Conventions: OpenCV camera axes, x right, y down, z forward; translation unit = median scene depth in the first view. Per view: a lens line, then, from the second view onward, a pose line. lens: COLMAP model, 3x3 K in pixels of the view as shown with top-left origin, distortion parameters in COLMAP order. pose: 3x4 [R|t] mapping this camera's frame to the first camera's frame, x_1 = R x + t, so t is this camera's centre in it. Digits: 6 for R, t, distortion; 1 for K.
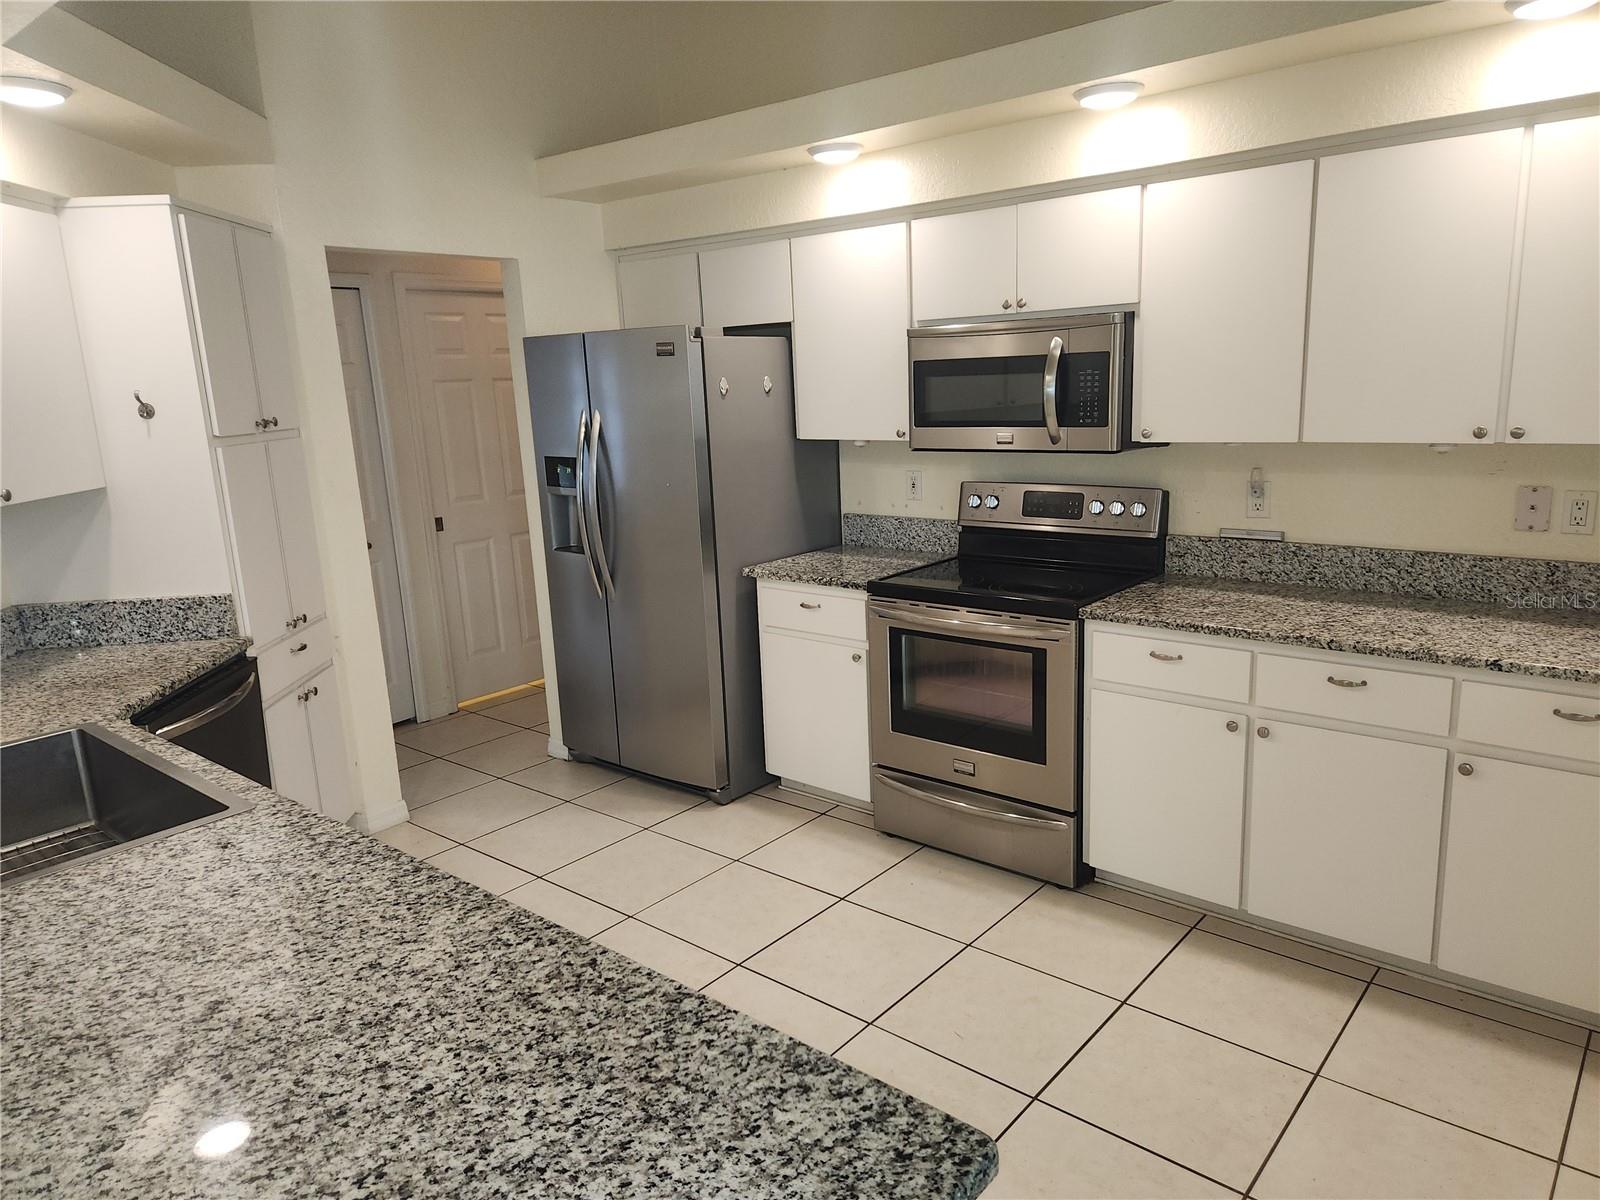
lens RADIAL K [[1091.1, 0, 810.1], [0, 1091.1, 603.6], [0, 0, 1]] dist [0.085627, -0.068525]
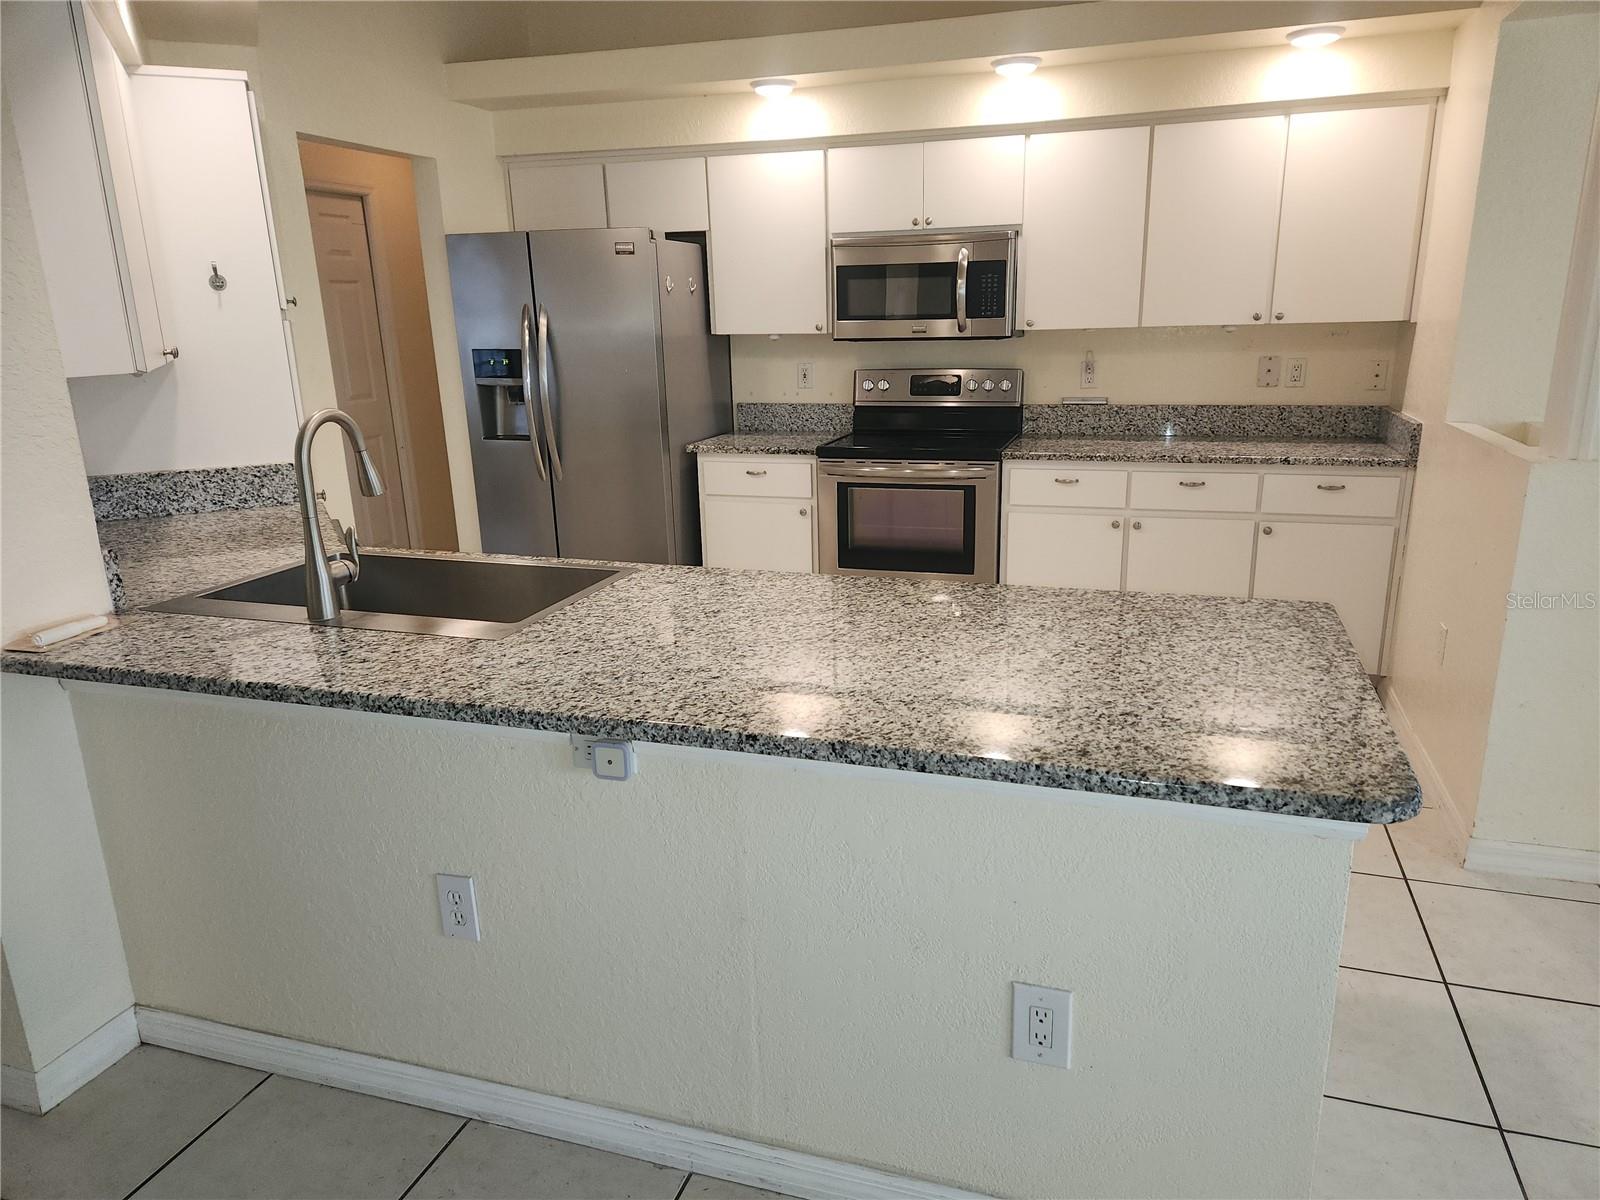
lens RADIAL K [[1091.1, 0, 831.6], [0, 1091.1, 601.0], [0, 0, 1]] dist [0.085627, -0.068525]
pose [[0.924523, -0.080297, 0.372572, -0.450006], [0.064024, 0.996383, 0.055868, 0.094844], [-0.375710, -0.027798, 0.926320, -0.172306]]
